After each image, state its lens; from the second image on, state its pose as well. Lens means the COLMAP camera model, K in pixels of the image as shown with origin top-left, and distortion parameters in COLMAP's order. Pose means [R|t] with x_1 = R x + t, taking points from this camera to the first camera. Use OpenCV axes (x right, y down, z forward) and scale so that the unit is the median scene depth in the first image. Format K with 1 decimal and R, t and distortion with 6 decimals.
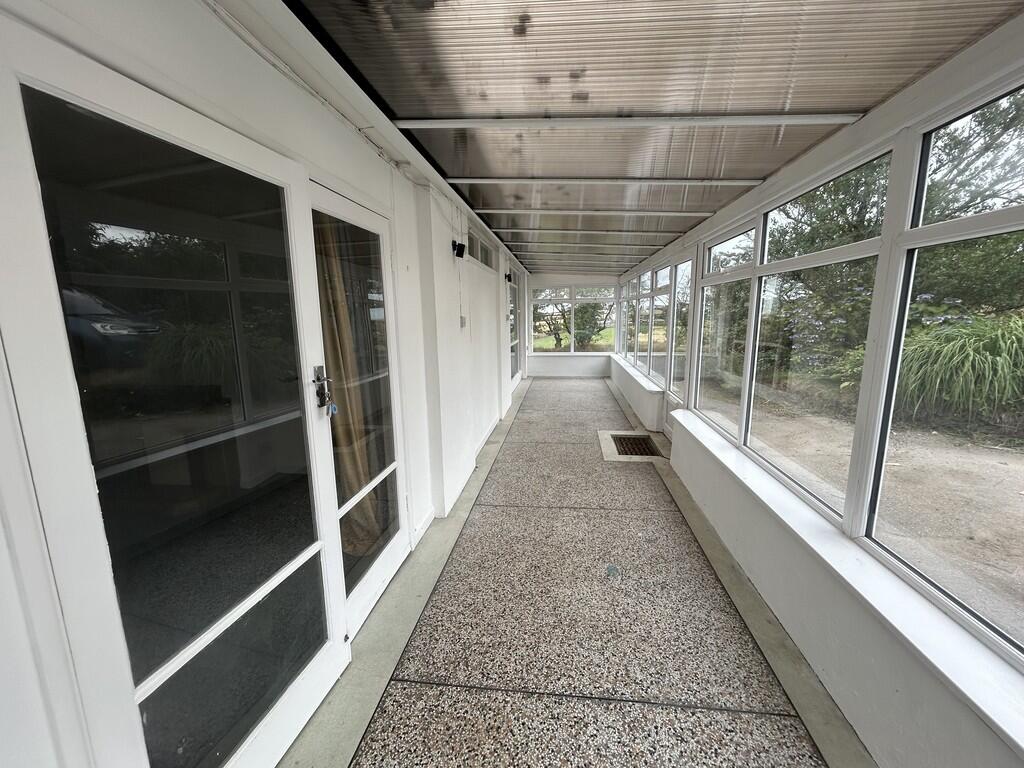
lens RADIAL K [[413.5, 0, 514.2], [0, 413.5, 387.5], [0, 0, 1]] dist [0.002362, 0.000308]
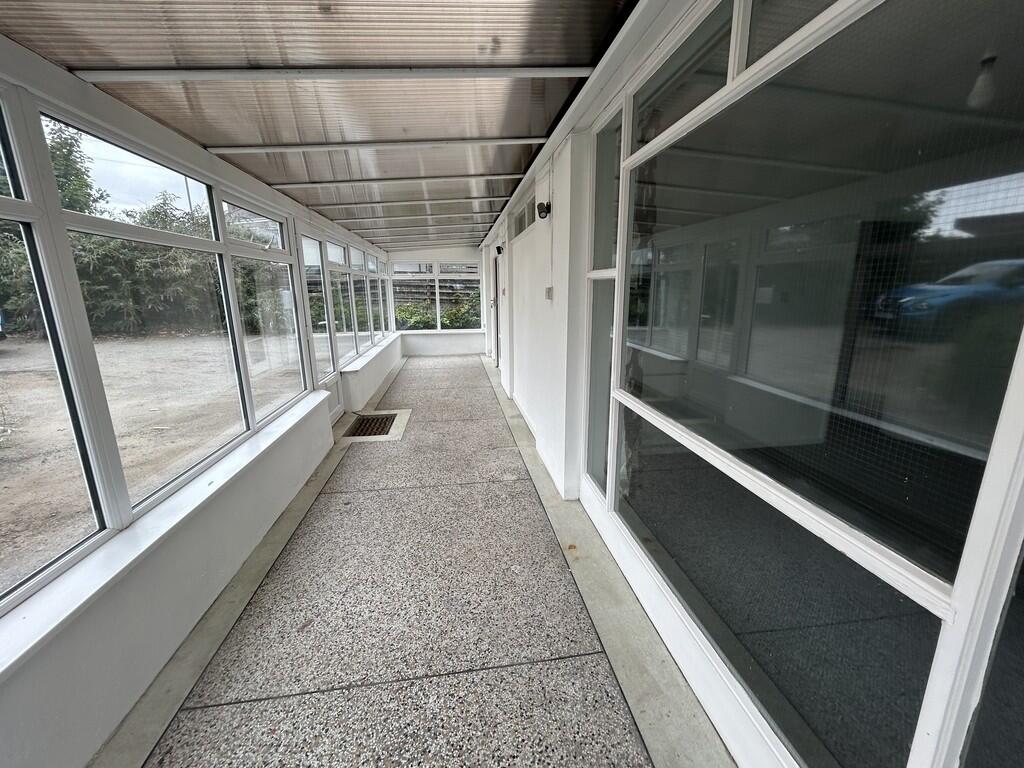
lens RADIAL K [[413.5, 0, 515.0], [0, 413.5, 381.8], [0, 0, 1]] dist [0.002362, 0.000308]
pose [[-0.964745, 0.081969, -0.250098, 0.197194], [-0.020278, 0.924289, 0.381154, -0.334508], [0.262405, 0.372788, -0.890041, 1.895391]]
